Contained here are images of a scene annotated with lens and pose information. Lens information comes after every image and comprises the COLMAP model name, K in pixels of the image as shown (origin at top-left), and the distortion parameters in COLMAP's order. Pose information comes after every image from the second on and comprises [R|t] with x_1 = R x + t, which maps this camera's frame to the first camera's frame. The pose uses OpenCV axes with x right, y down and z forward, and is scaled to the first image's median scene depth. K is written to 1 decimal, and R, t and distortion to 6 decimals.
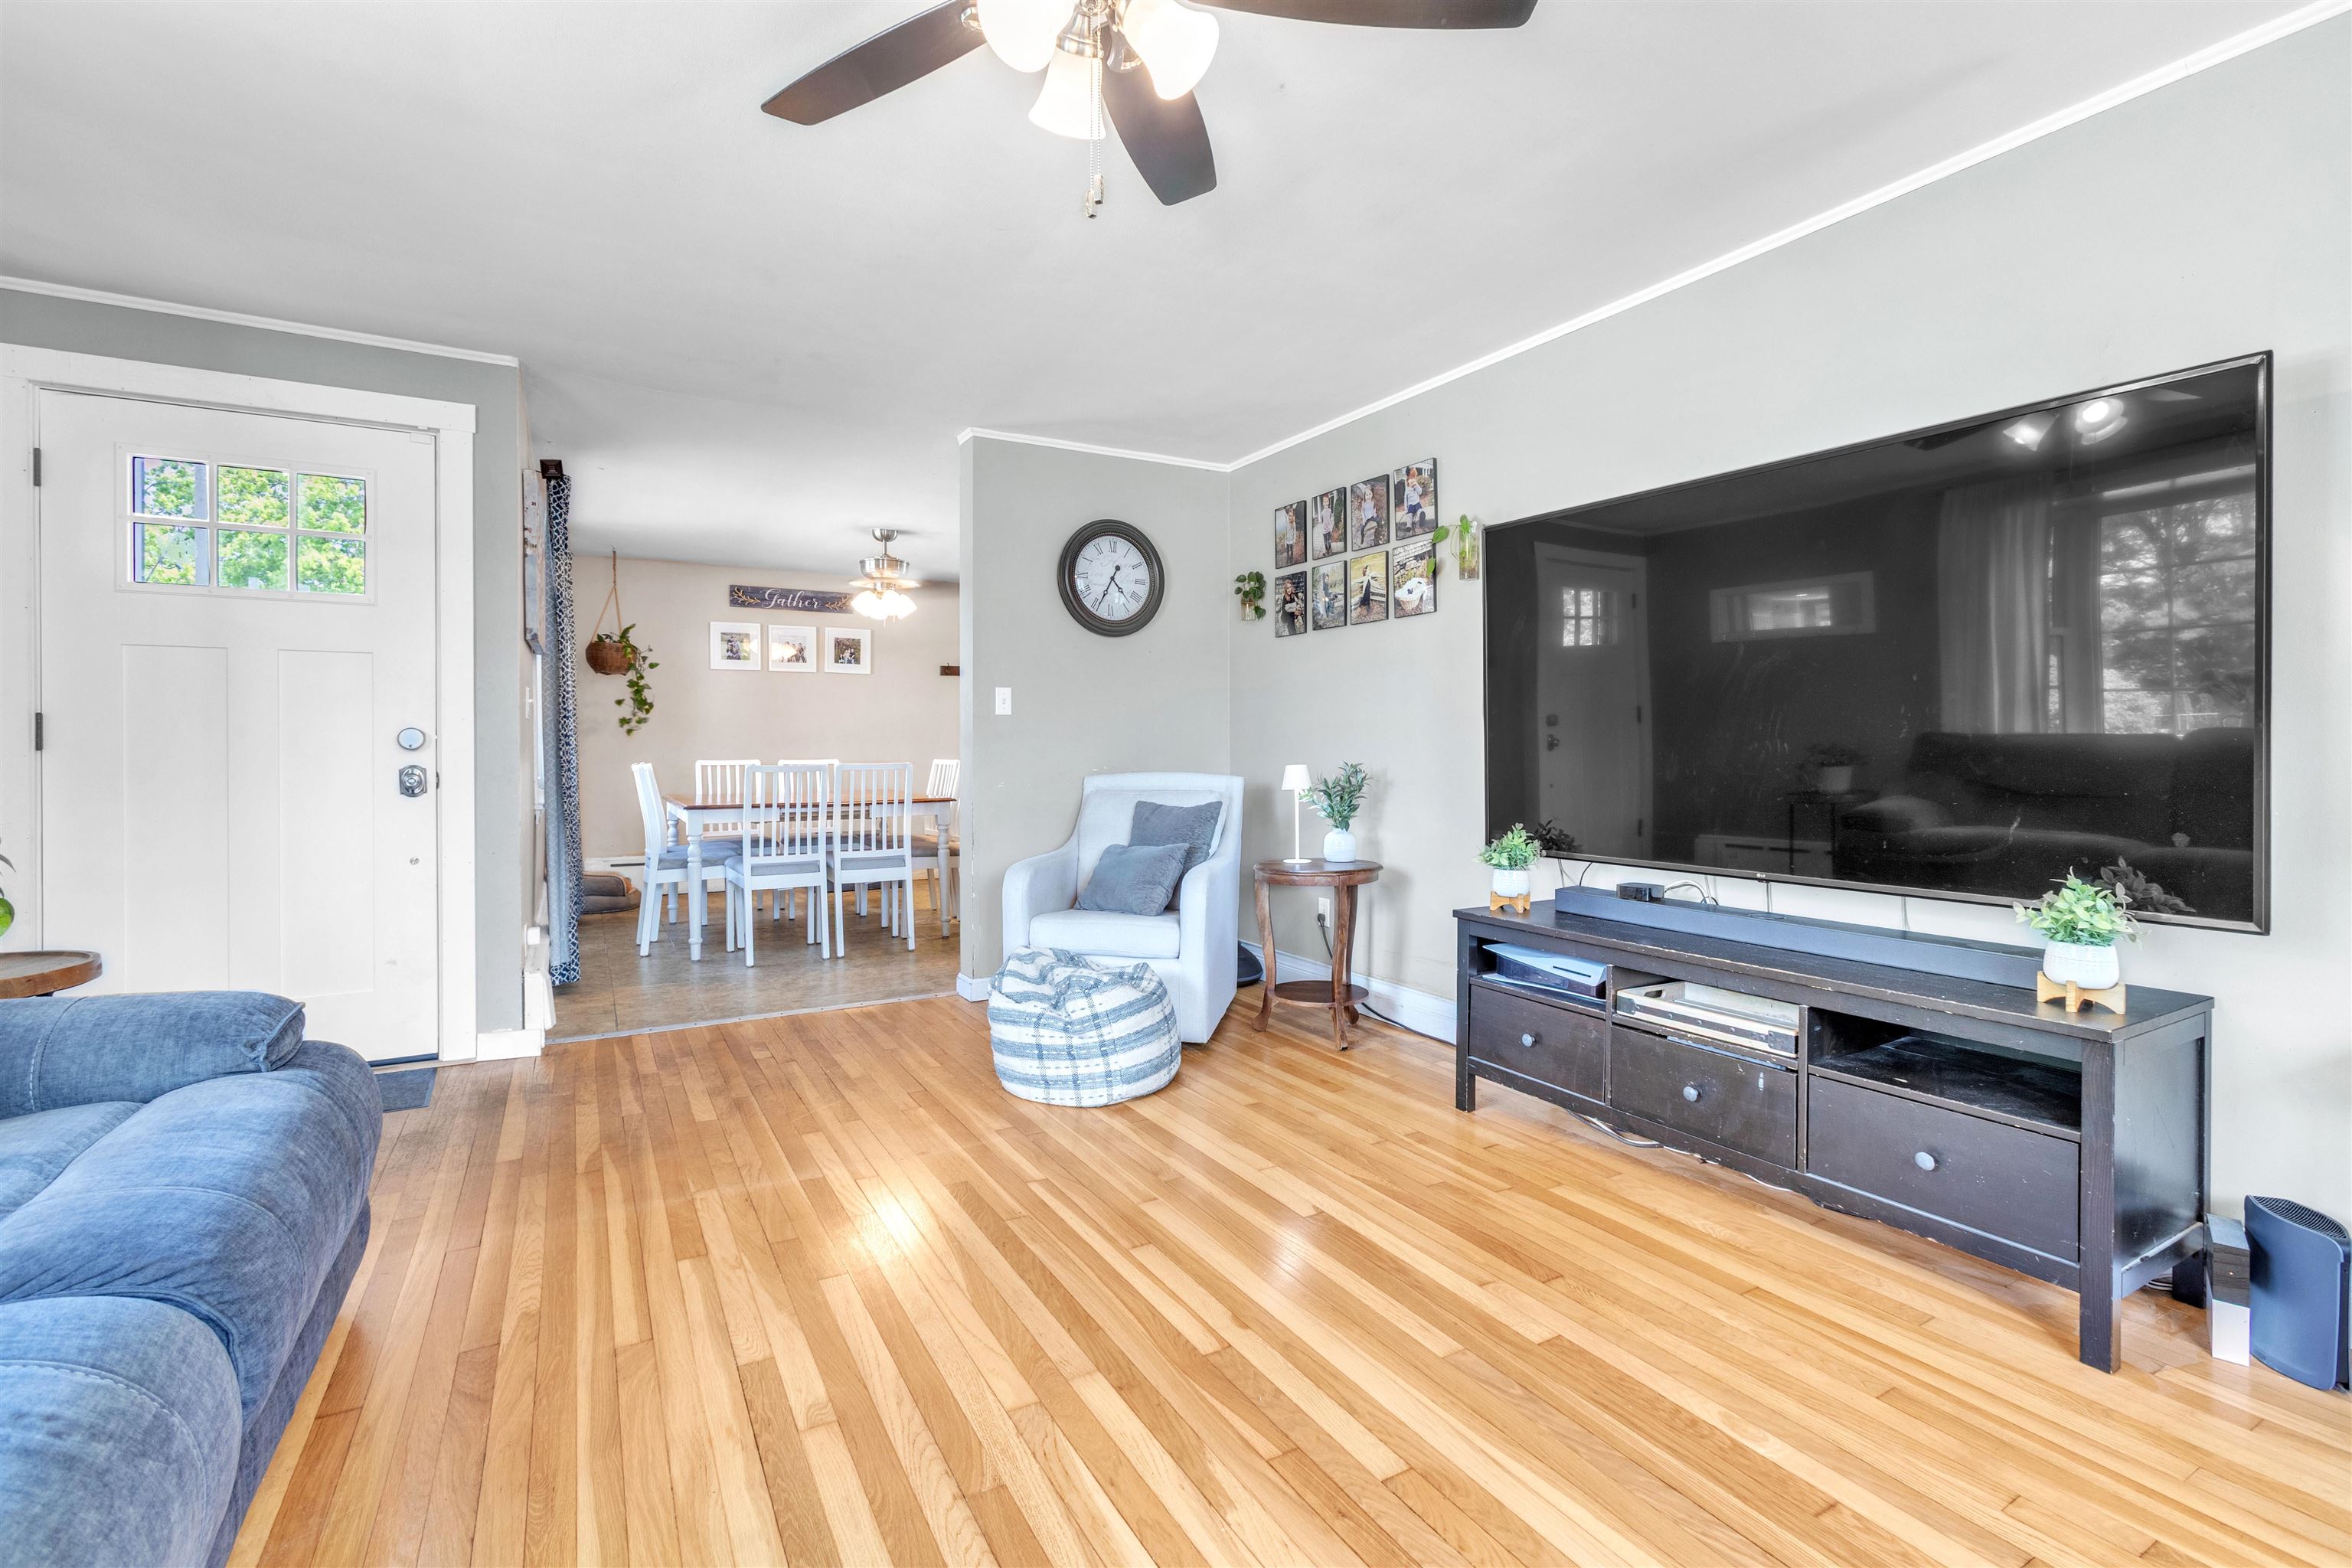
lens RADIAL K [[1055.7, 0, 1187.2], [0, 1055.7, 750.9], [0, 0, 1]] dist [-0.004752, 0.000022]
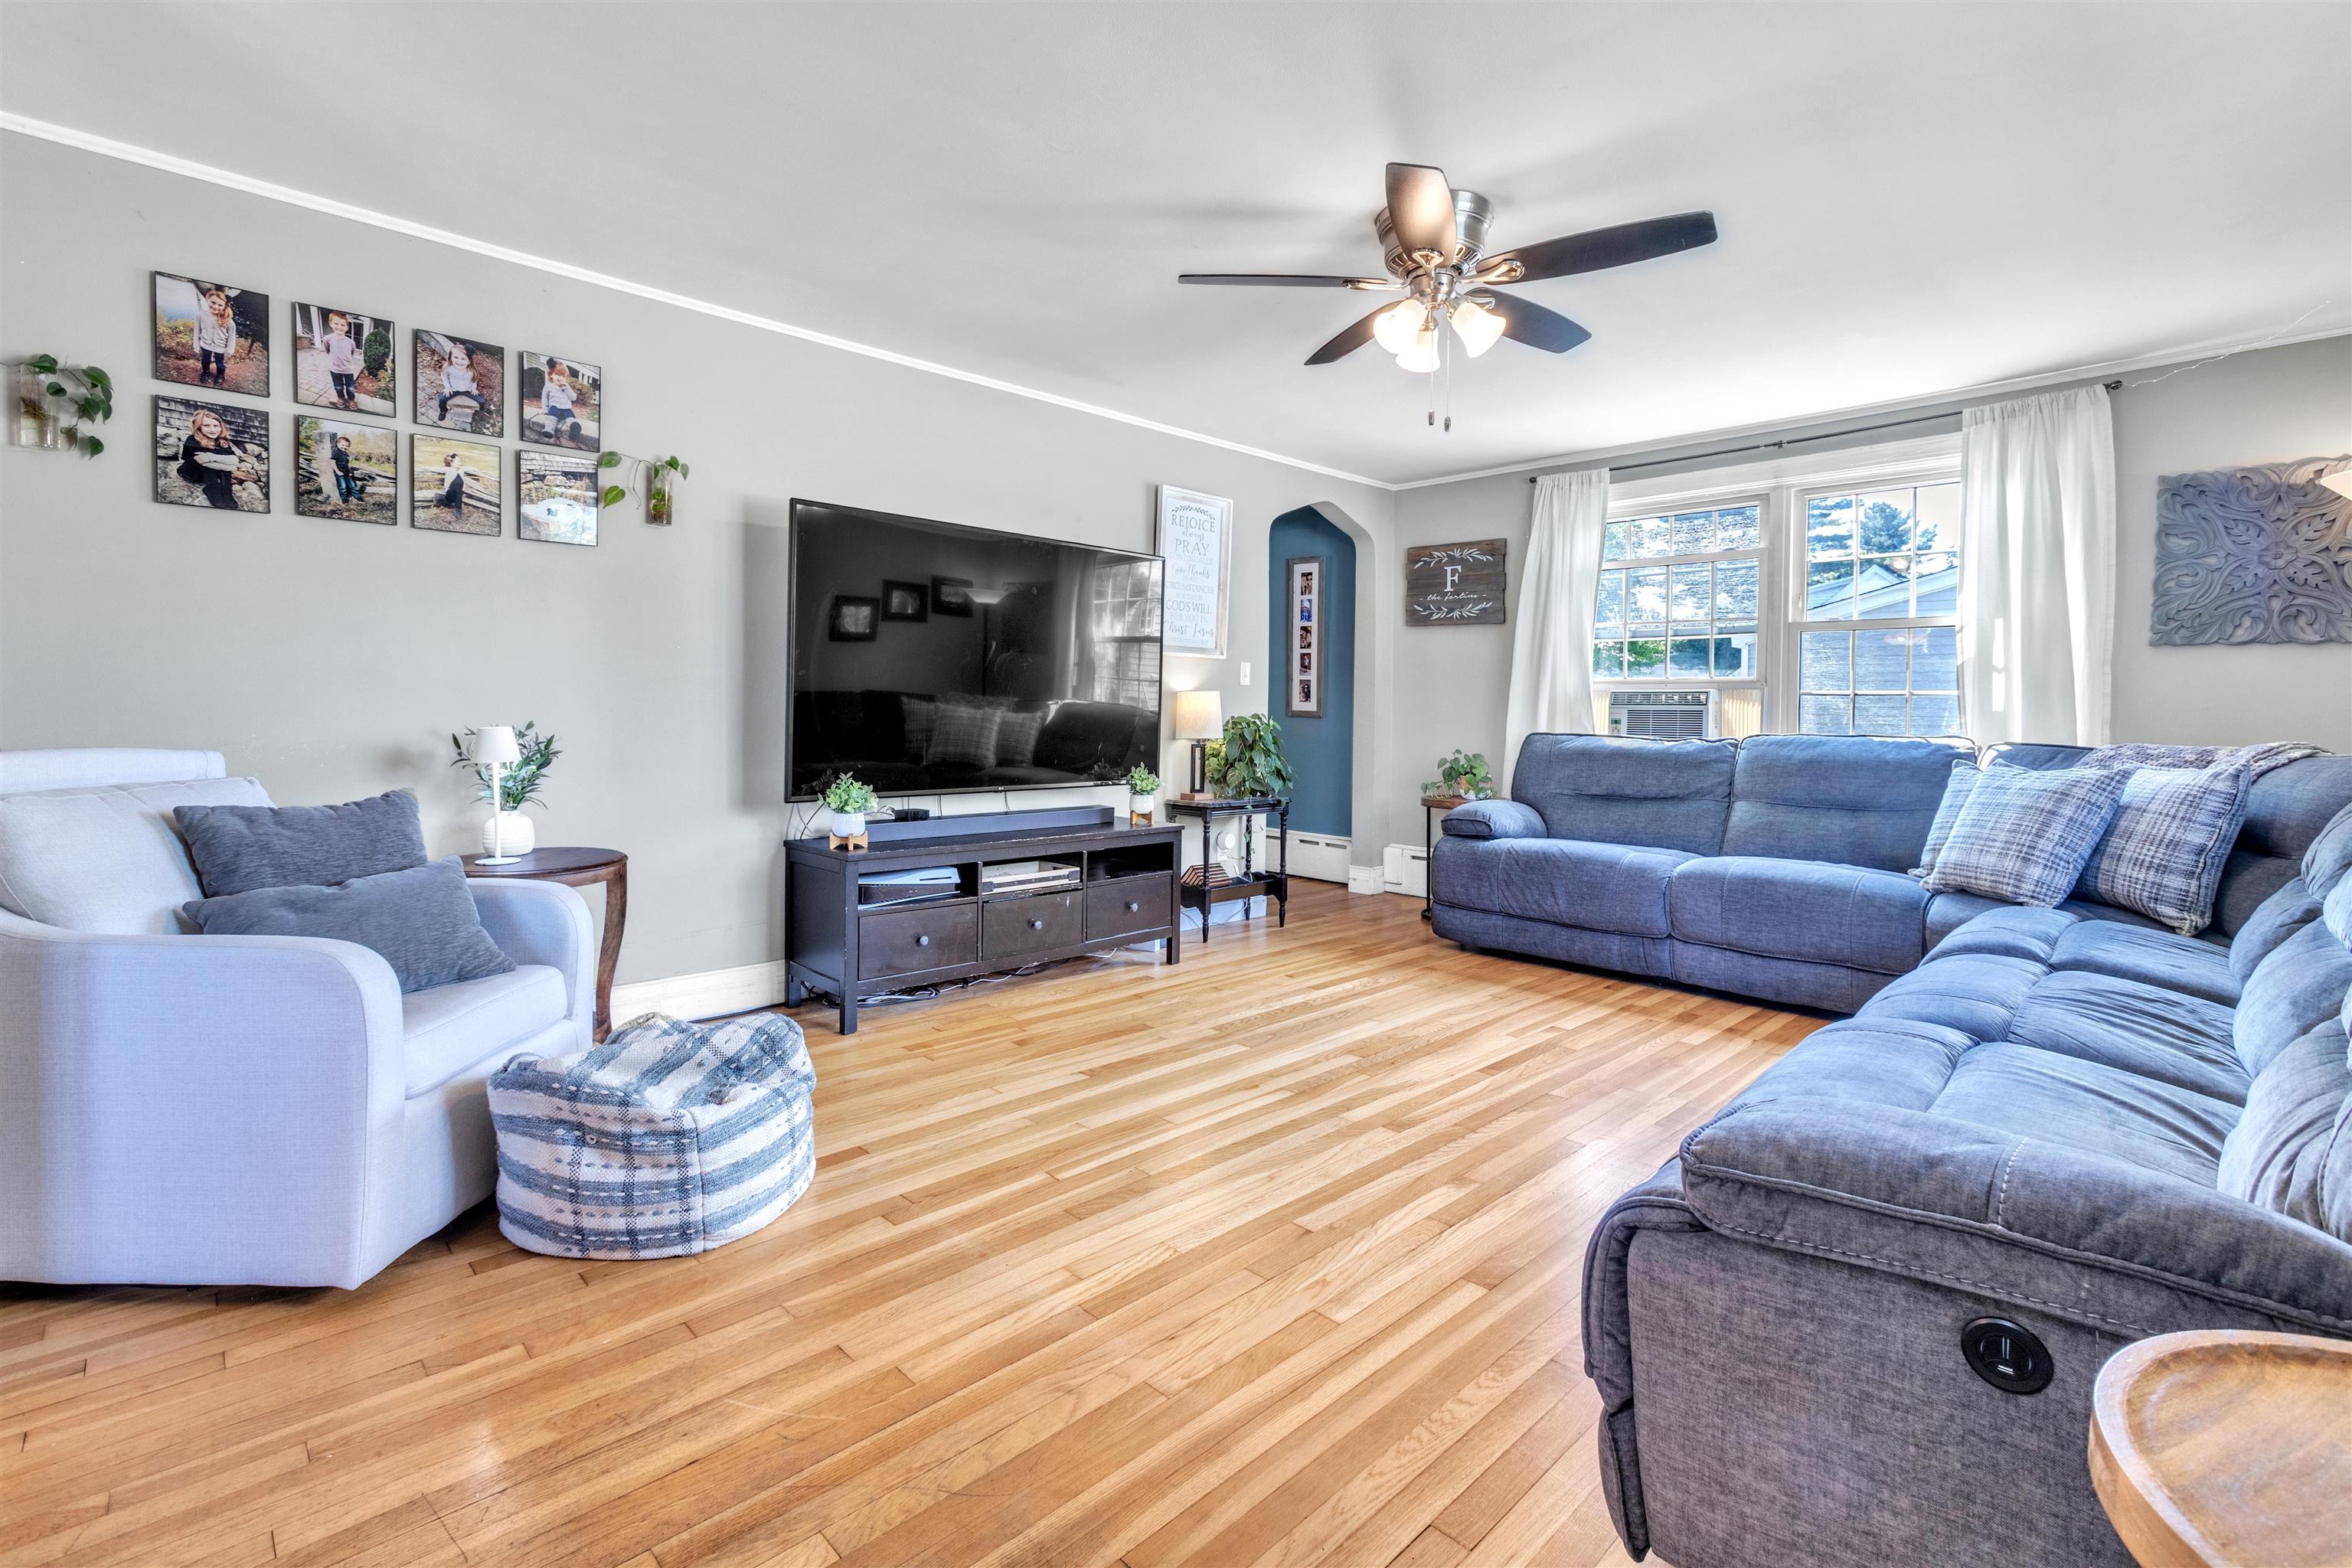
lens RADIAL K [[1061.3, 0, 1152.7], [0, 1061.3, 711.3], [0, 0, 1]] dist [0.000592, 0.000680]
pose [[-0.221596, -0.009068, 0.975096, -0.705652], [-0.009891, 0.999926, 0.007051, -0.007350], [-0.975088, -0.008082, -0.221670, 0.739191]]
